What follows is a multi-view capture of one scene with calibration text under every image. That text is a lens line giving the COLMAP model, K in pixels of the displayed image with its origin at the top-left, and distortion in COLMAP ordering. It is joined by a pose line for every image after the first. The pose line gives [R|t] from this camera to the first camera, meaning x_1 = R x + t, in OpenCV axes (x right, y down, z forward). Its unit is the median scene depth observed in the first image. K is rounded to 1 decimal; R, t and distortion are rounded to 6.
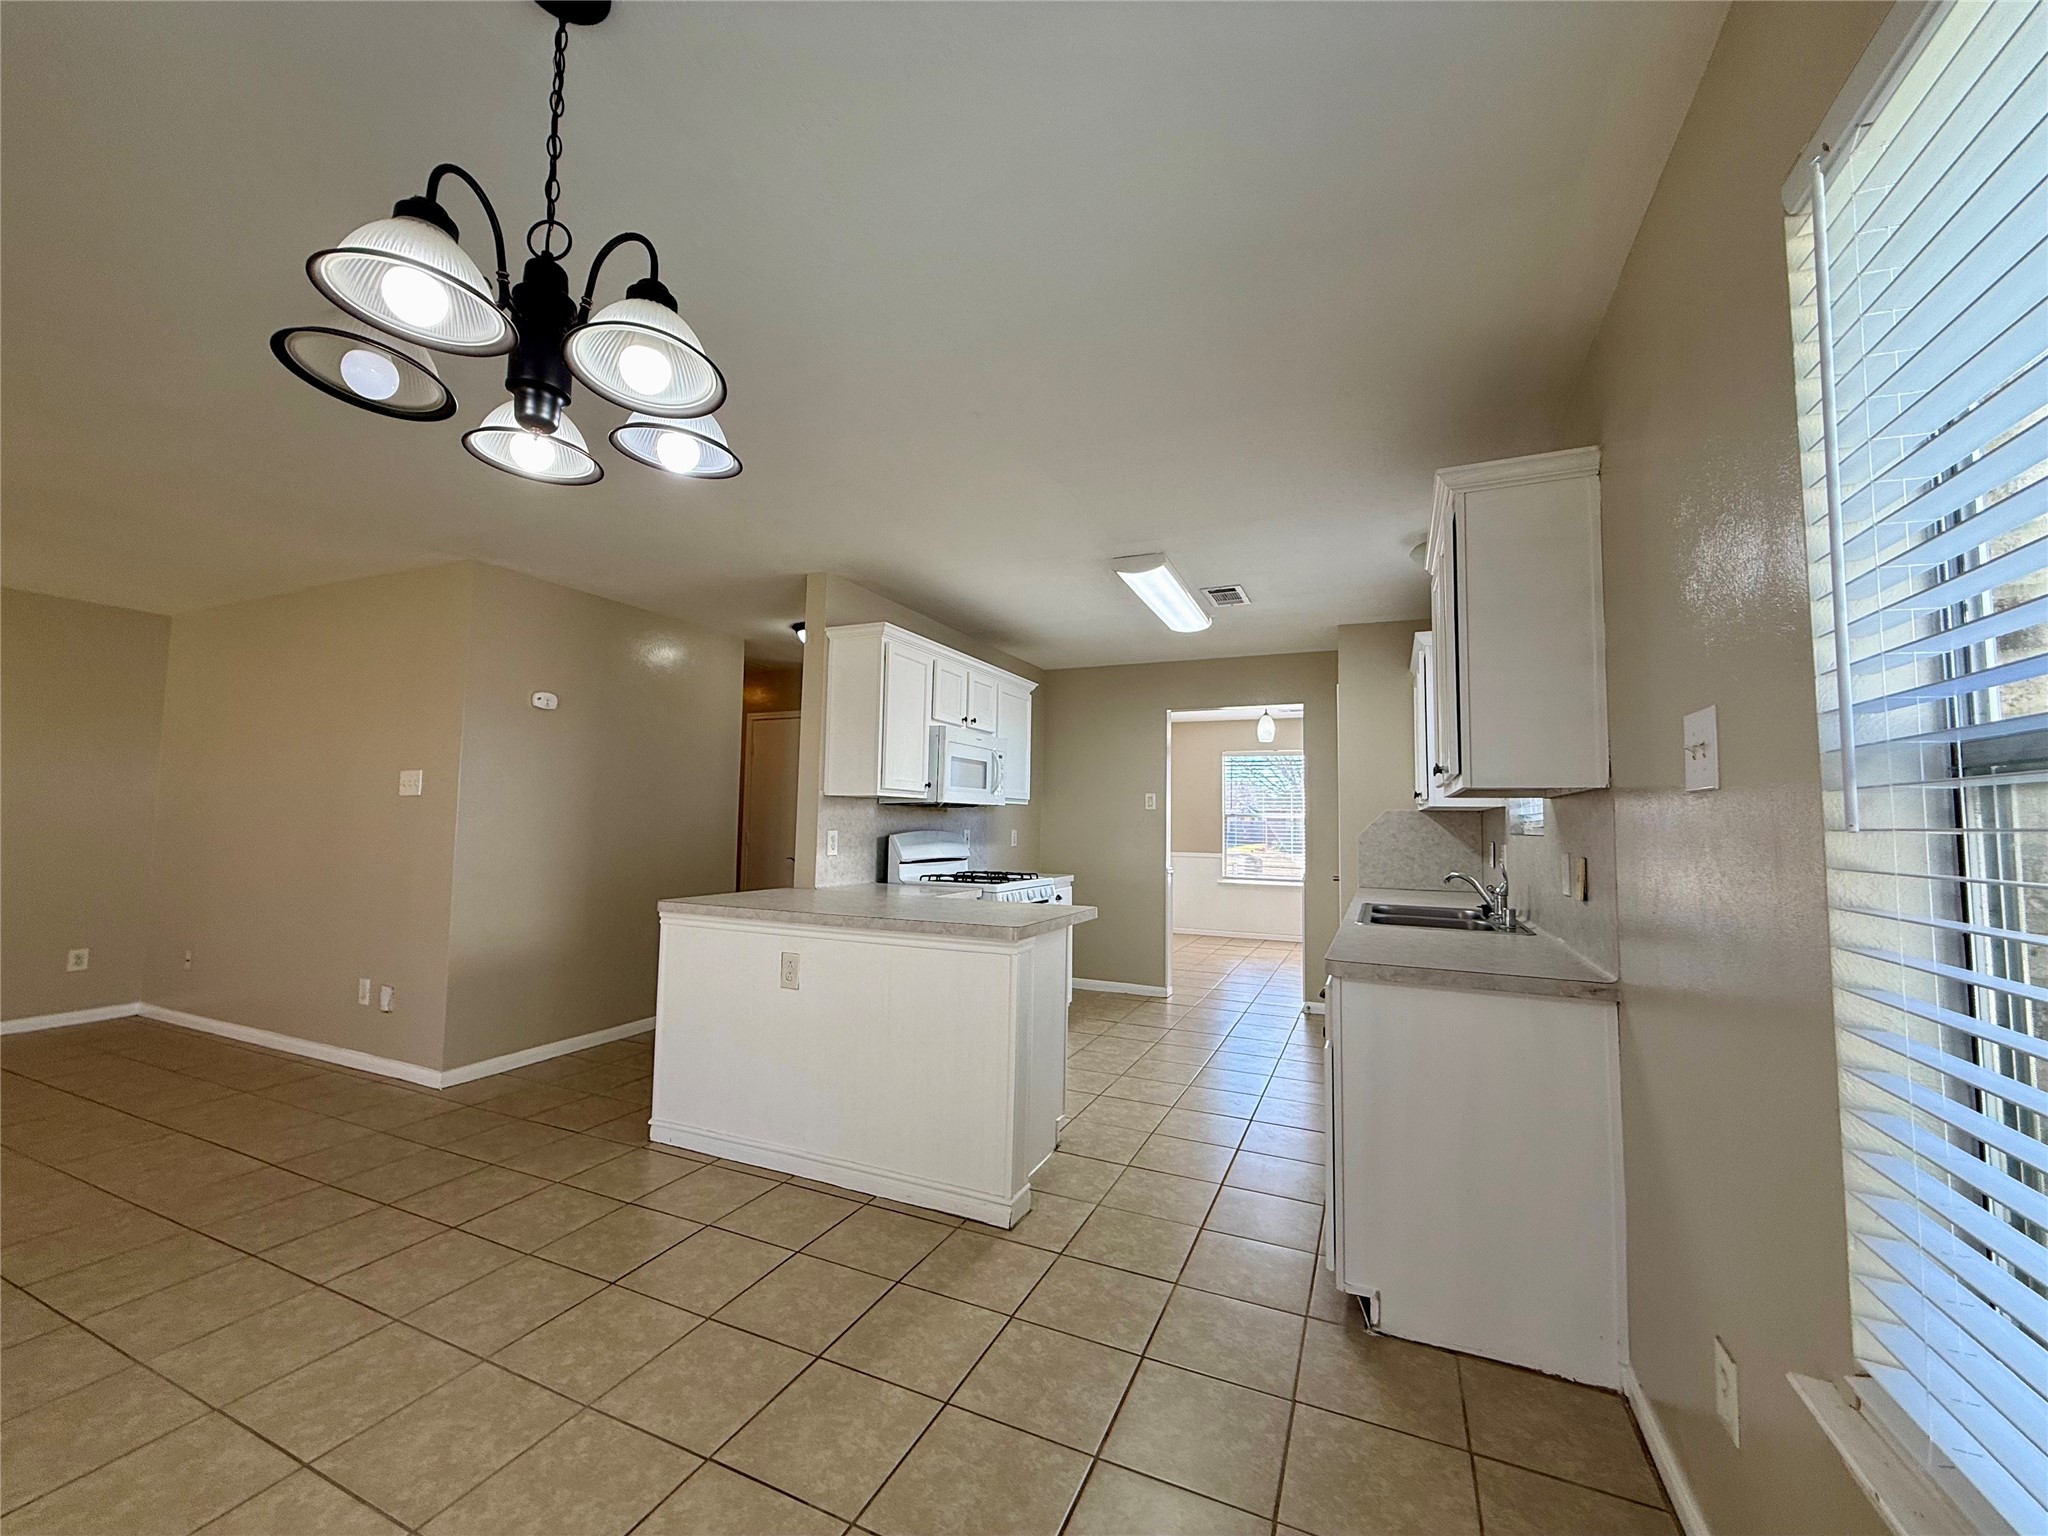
lens RADIAL K [[816.2, 0, 1021.1], [0, 816.2, 765.9], [0, 0, 1]] dist [-0.001113, -0.000311]
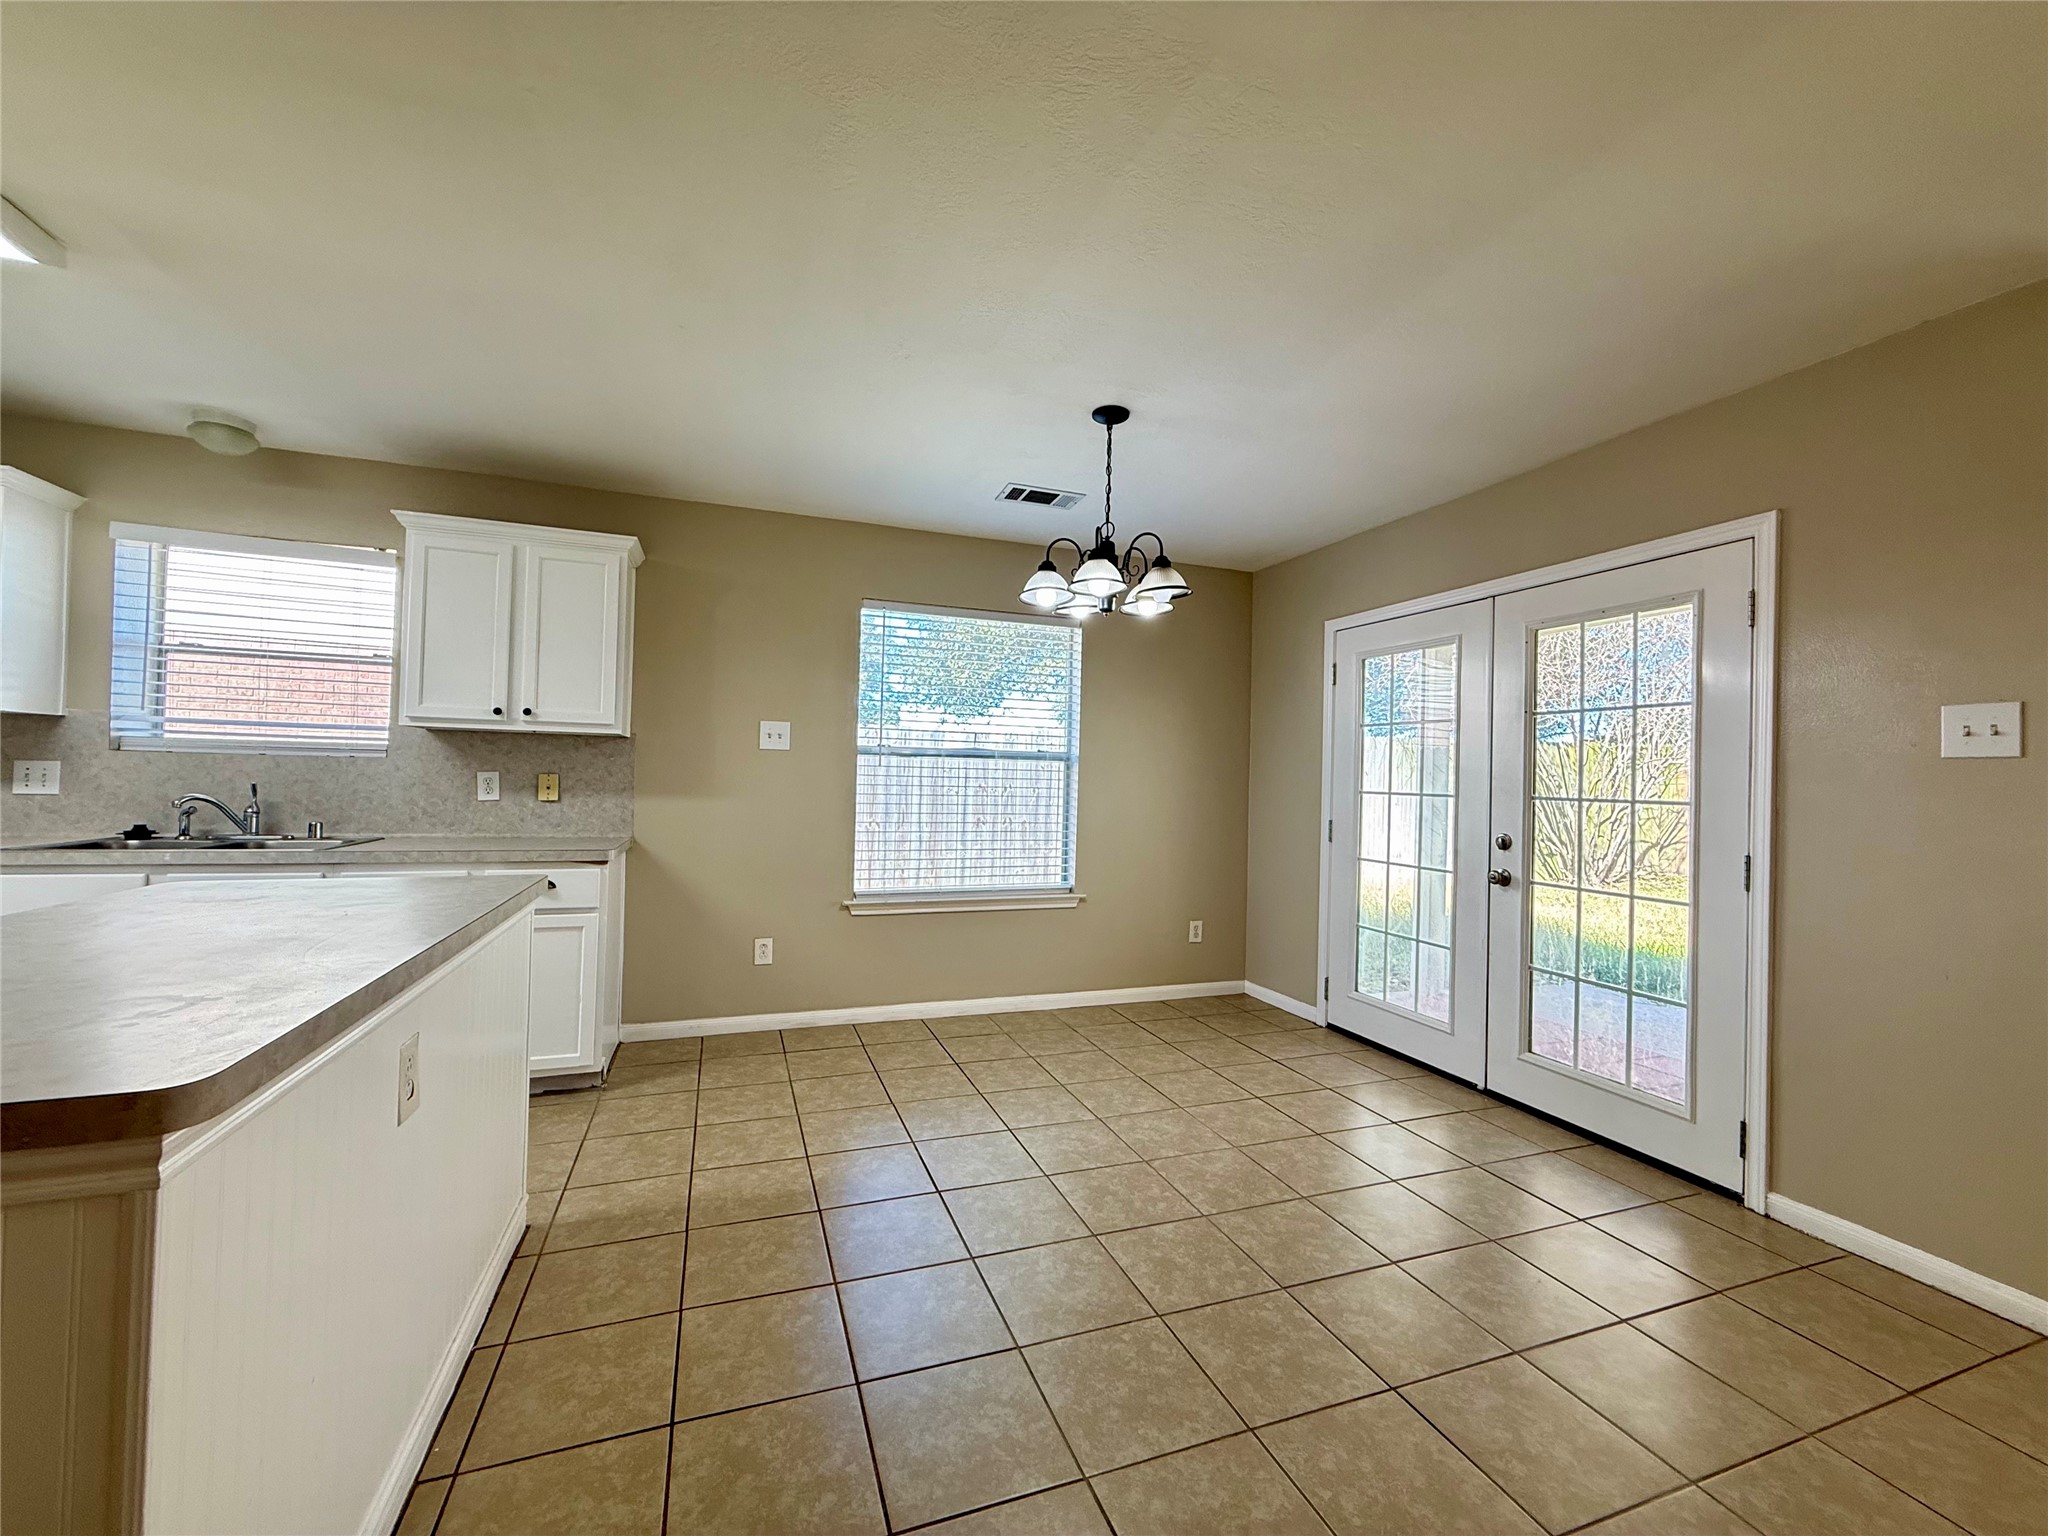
lens RADIAL K [[816.2, 0, 1024.9], [0, 816.2, 769.8], [0, 0, 1]] dist [-0.001113, -0.000311]
pose [[-0.701918, -0.025737, 0.711793, -1.227245], [-0.087023, 0.994959, -0.049840, 0.113071], [-0.706922, -0.096926, -0.700619, 1.604195]]
